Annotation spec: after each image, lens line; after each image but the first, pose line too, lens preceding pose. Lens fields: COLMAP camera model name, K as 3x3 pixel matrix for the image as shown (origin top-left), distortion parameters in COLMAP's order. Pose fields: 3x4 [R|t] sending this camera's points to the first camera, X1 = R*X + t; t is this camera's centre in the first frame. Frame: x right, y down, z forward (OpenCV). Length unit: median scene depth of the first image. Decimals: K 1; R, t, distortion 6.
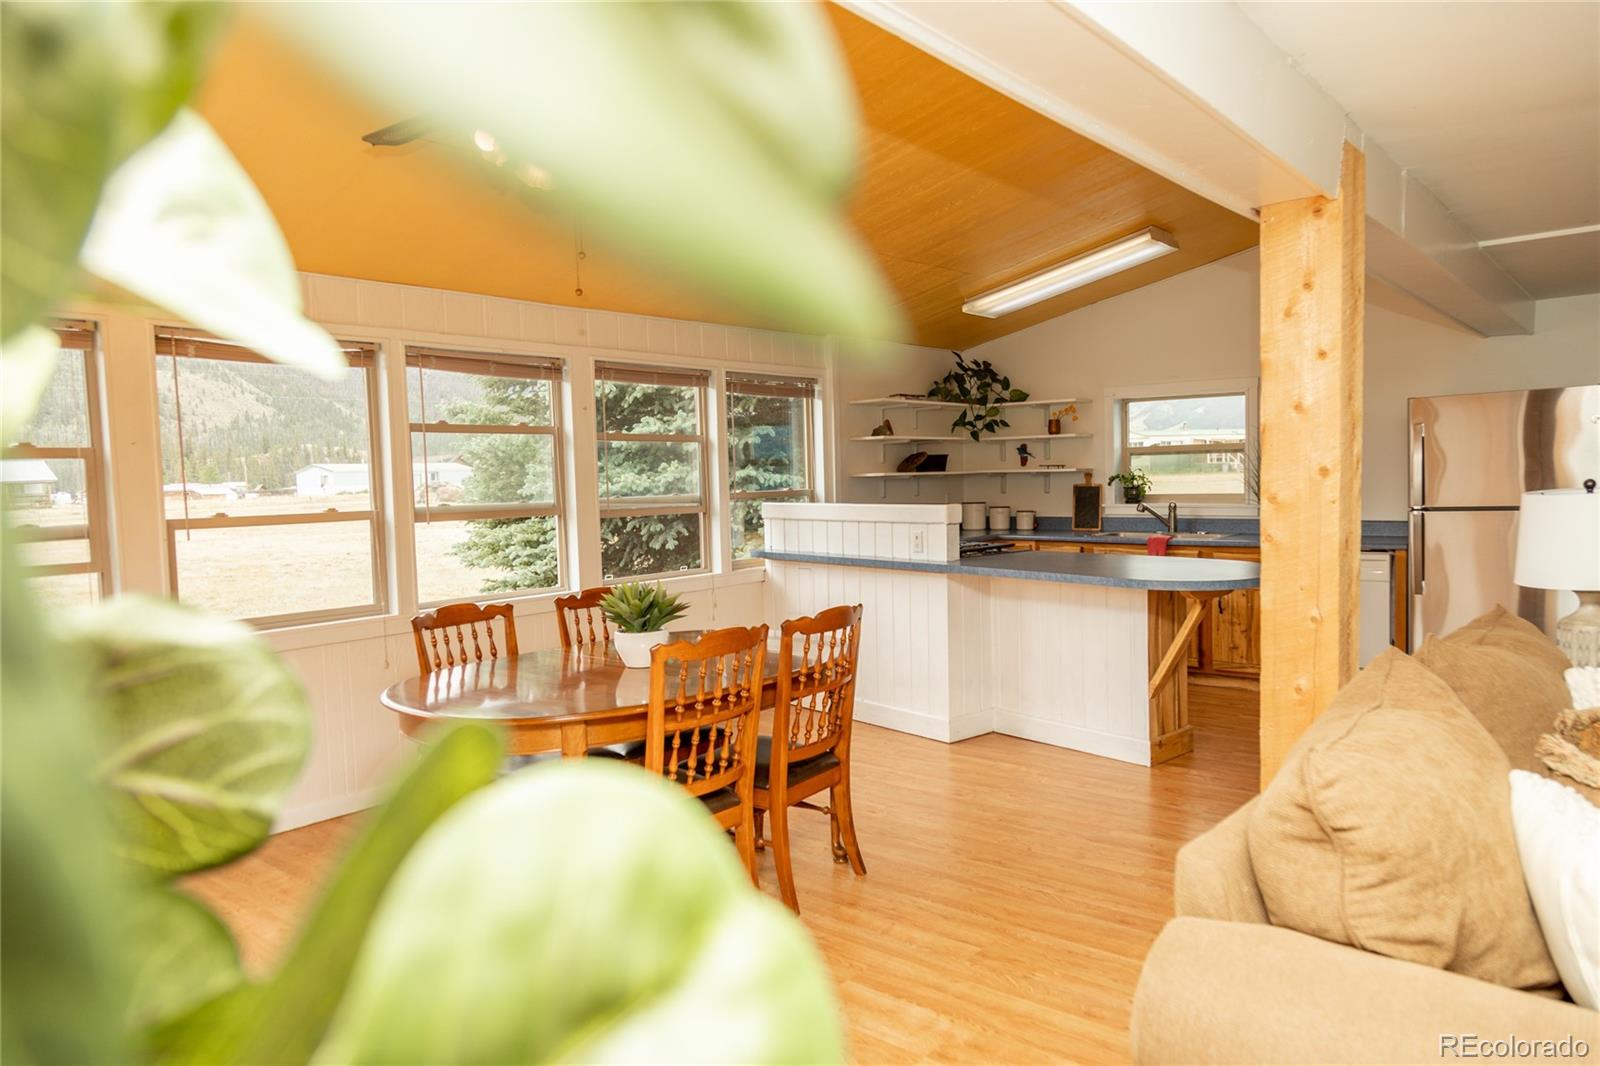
lens RADIAL K [[1073.4, 0, 800.9], [0, 1073.4, 534.3], [0, 0, 1]] dist [0.019954, -0.000354]
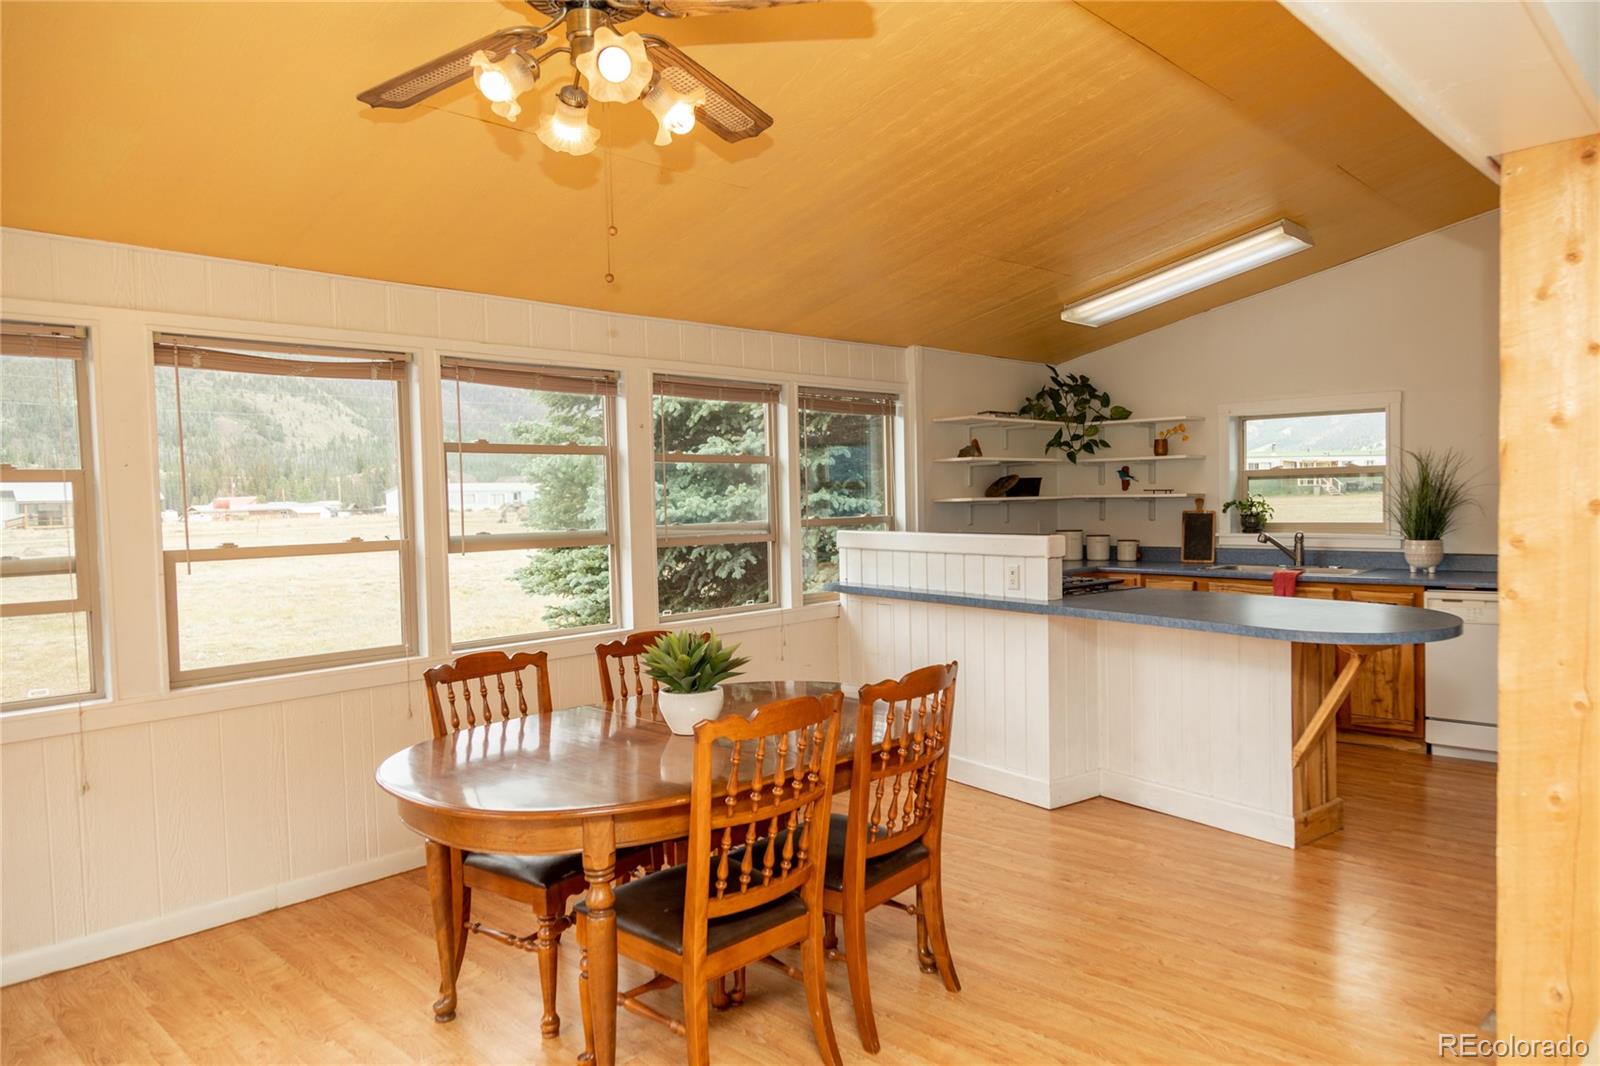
lens RADIAL K [[1073.5, 0, 800.2], [0, 1073.5, 537.2], [0, 0, 1]] dist [0.008407, 0.001674]
pose [[0.997508, 0.006619, -0.070244, -0.003881], [-0.007793, 0.999834, -0.016448, -0.010407], [0.070124, 0.016955, 0.997394, 0.111898]]
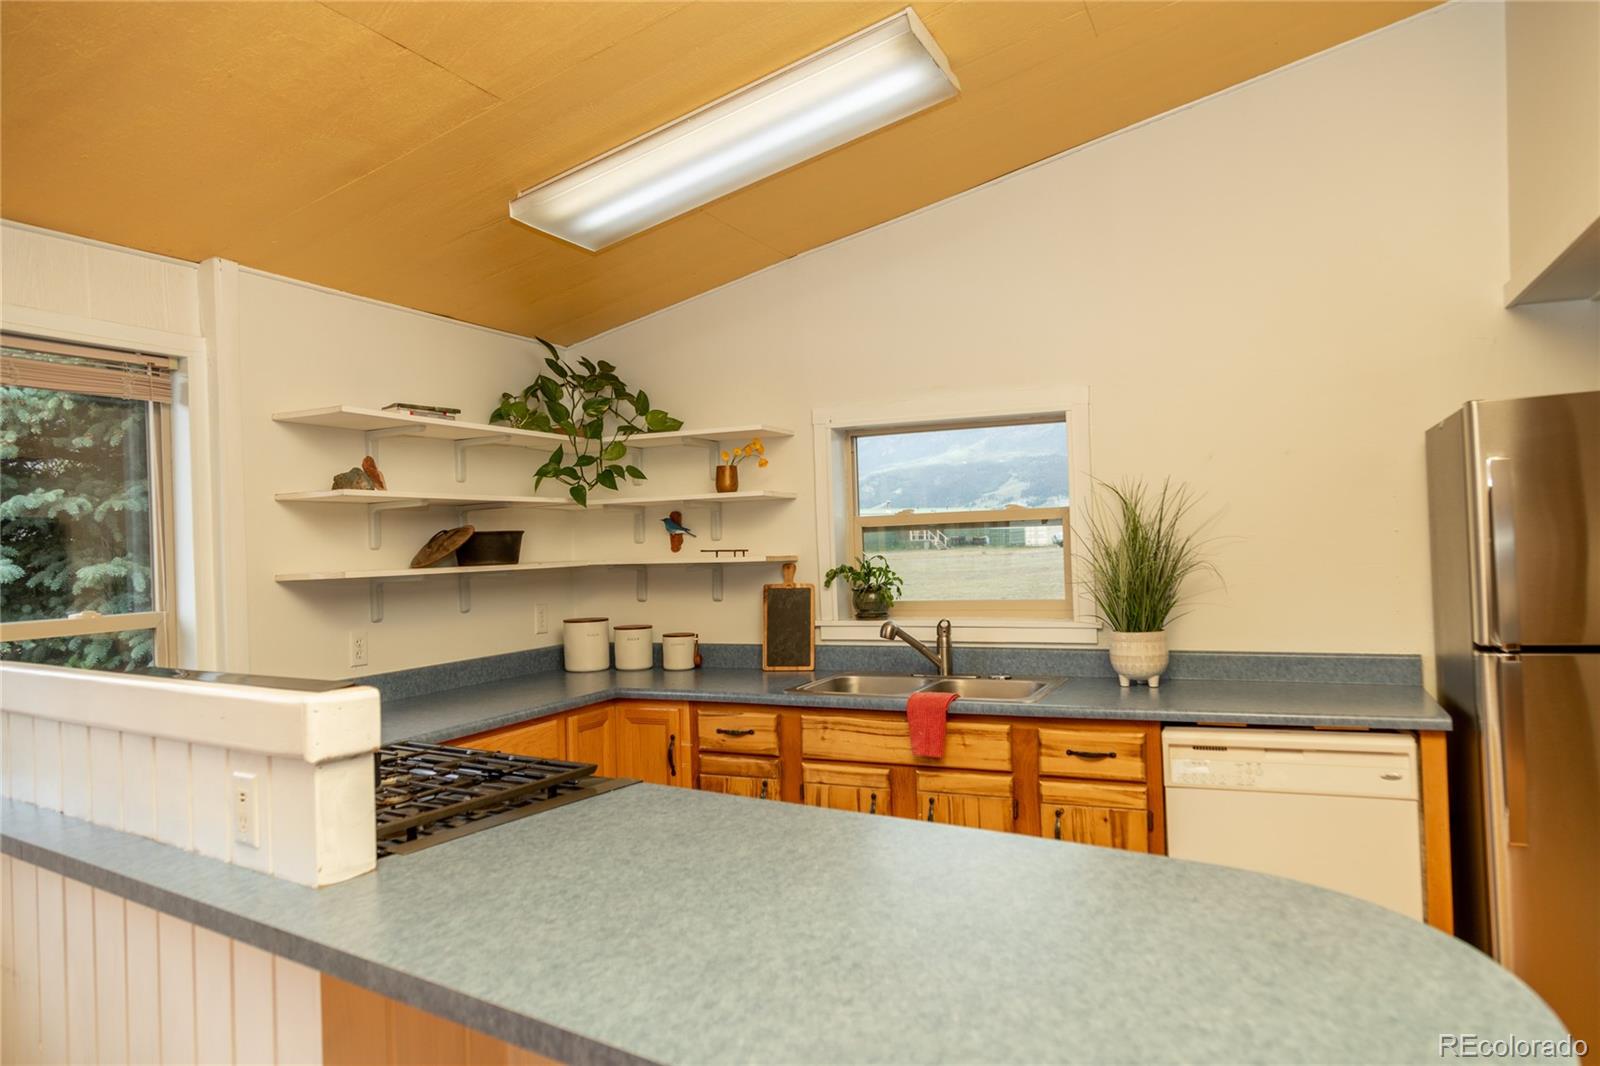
lens RADIAL K [[1073.5, 0, 800.2], [0, 1073.5, 537.2], [0, 0, 1]] dist [0.008407, 0.001674]
pose [[0.966134, -0.006426, 0.257959, 0.187611], [0.024685, 0.997407, -0.067606, -0.047249], [-0.256856, 0.071685, 0.963788, 0.669744]]
